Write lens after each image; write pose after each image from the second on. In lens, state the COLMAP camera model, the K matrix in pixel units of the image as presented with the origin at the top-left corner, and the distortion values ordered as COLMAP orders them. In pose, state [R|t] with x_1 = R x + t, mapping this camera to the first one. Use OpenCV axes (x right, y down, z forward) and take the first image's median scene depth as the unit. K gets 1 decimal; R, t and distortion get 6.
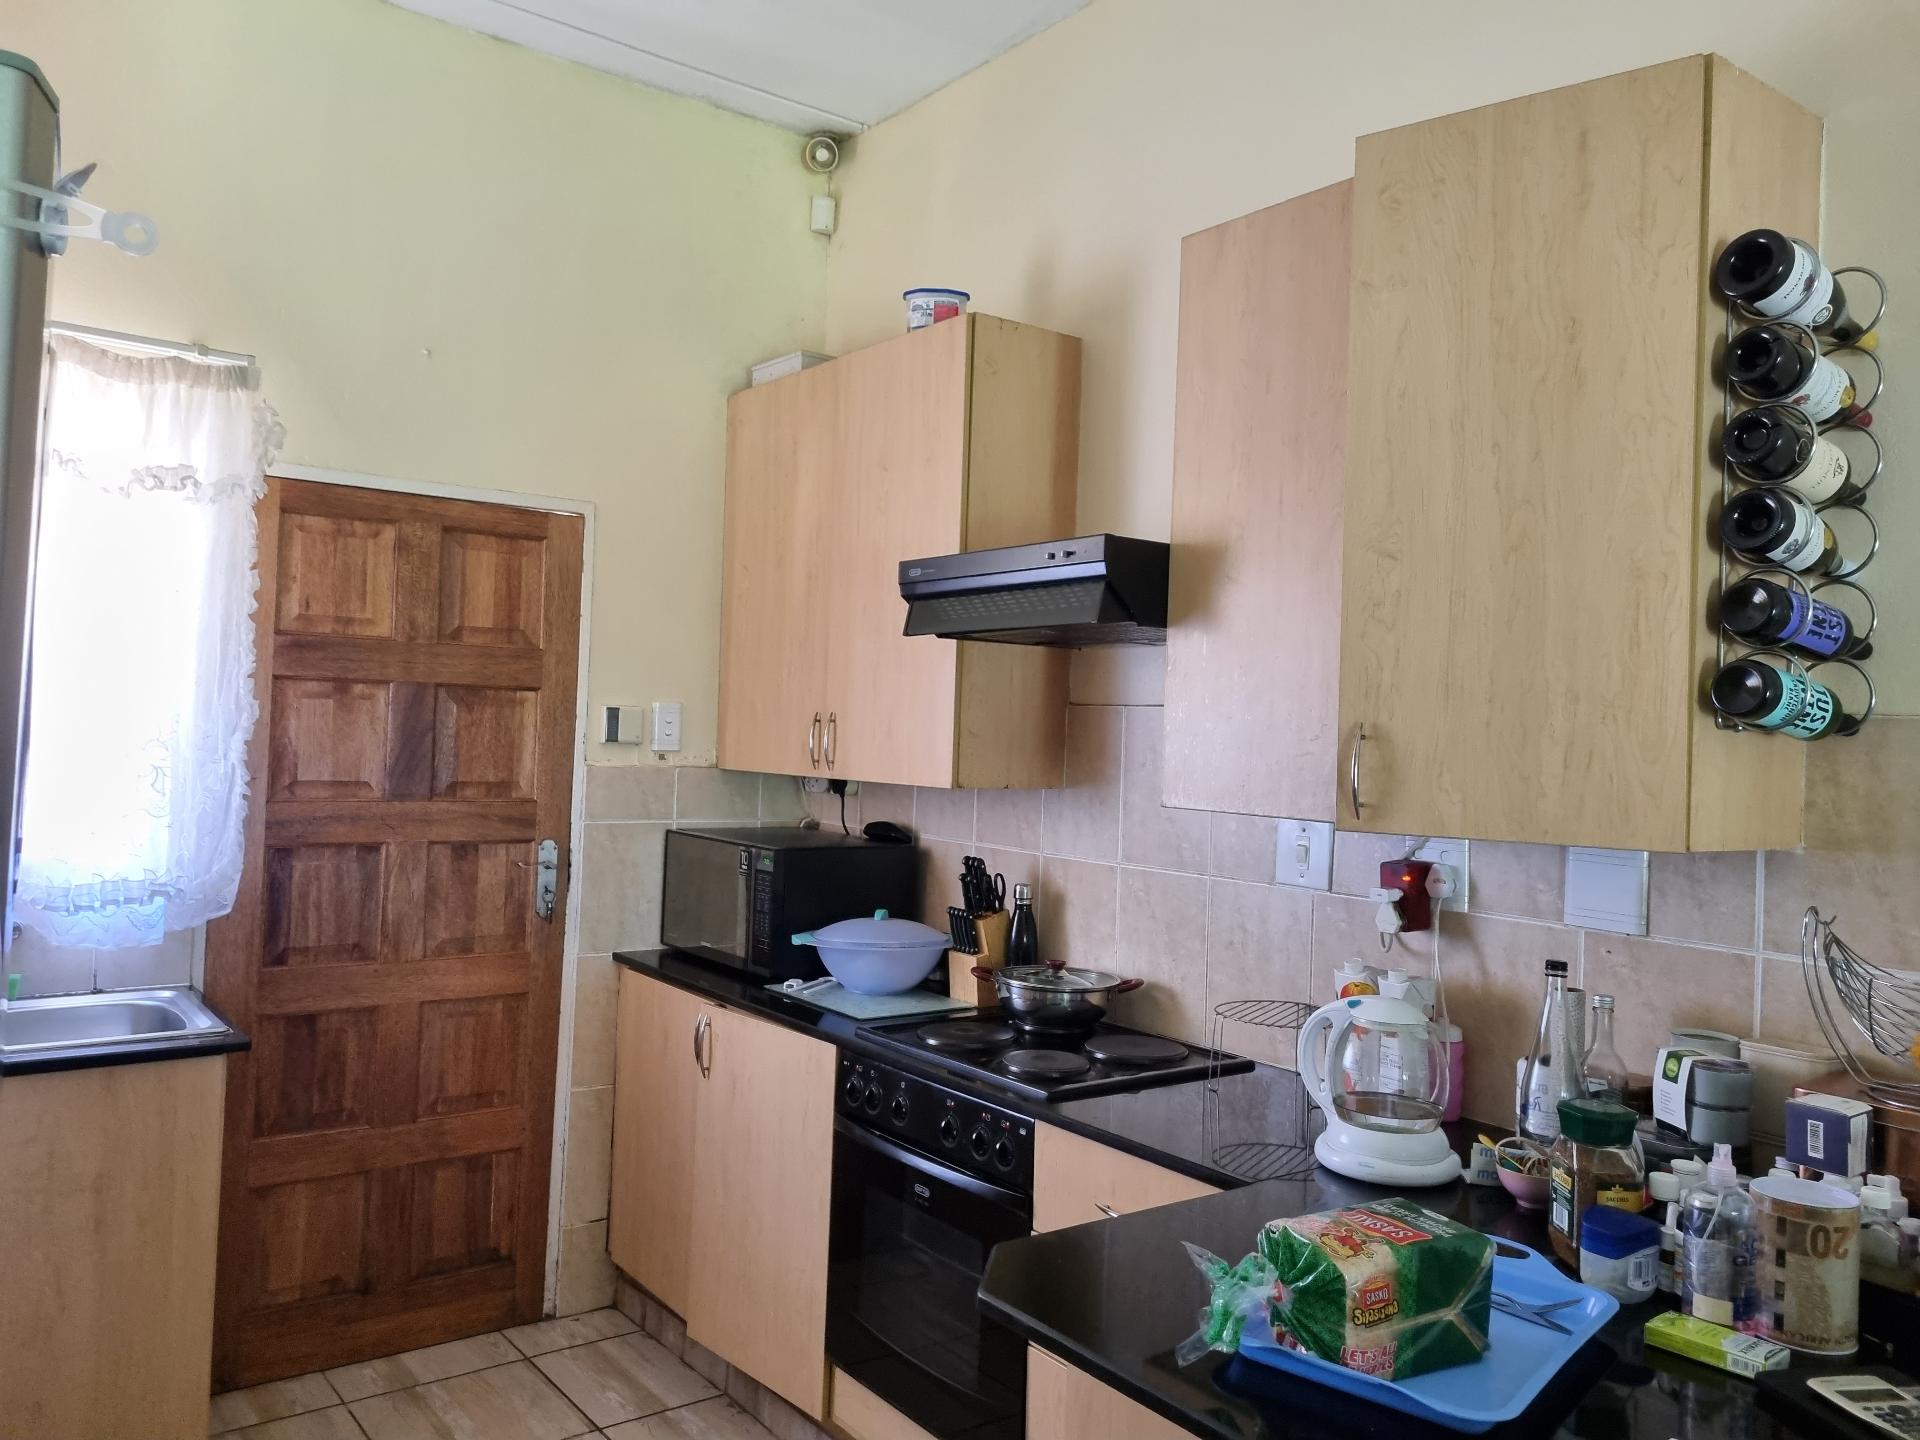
lens RADIAL K [[1440.5, 0, 951.1], [0, 1440.5, 708.5], [0, 0, 1]] dist [0.054481, -0.017948]
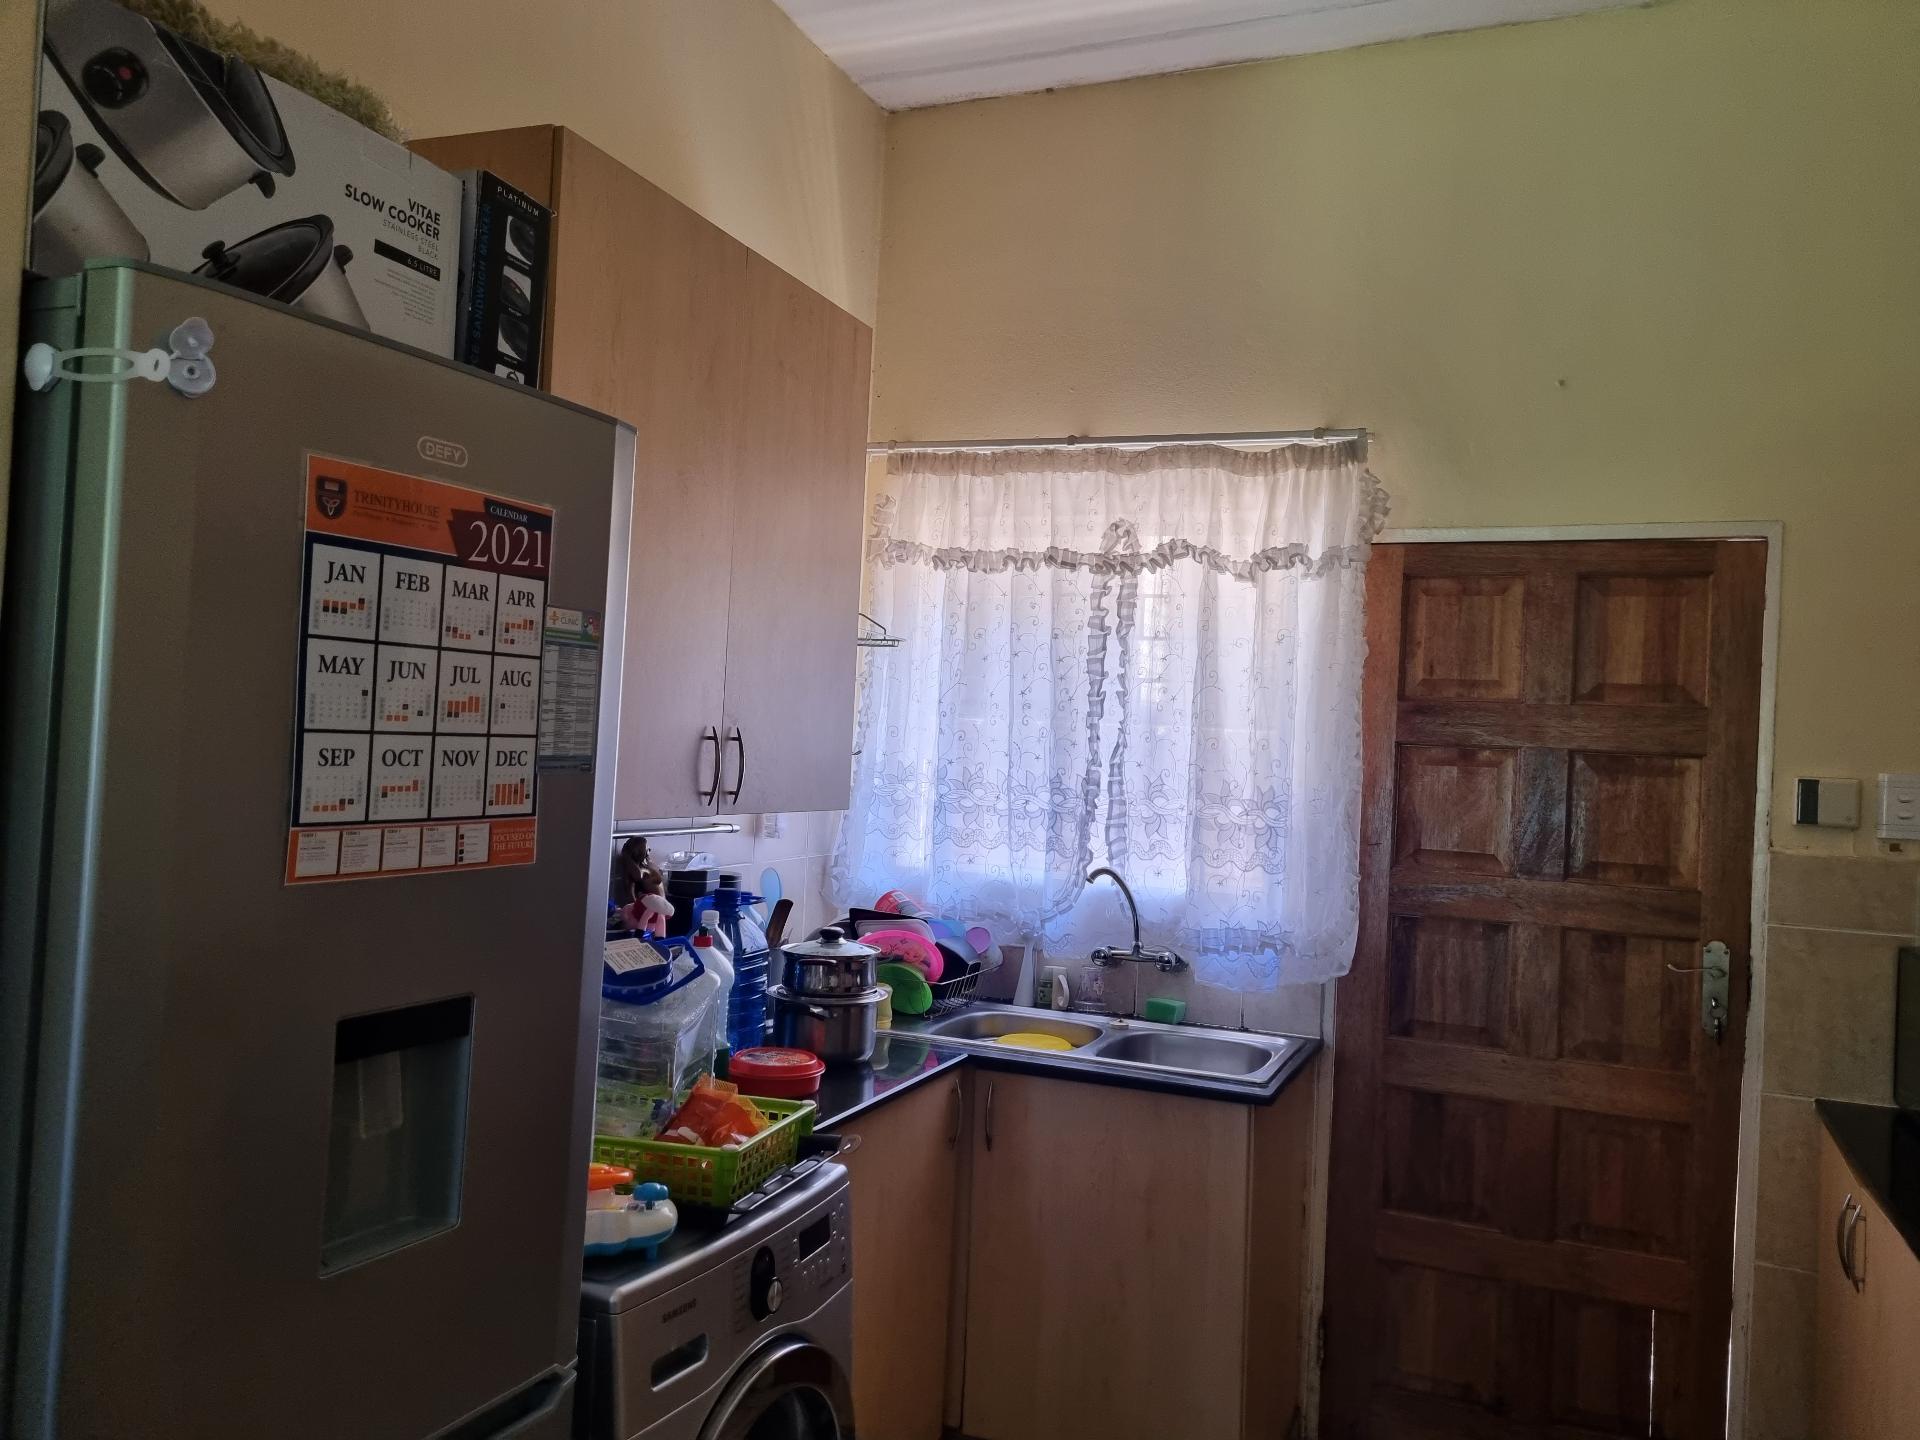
lens RADIAL K [[1440.5, 0, 959.9], [0, 1440.5, 730.6], [0, 0, 1]] dist [0.054481, -0.017948]
pose [[0.529091, -0.020085, -0.848328, 0.208140], [-0.017514, 0.999248, -0.034582, 0.008688], [0.848385, 0.033155, 0.528341, 0.212052]]
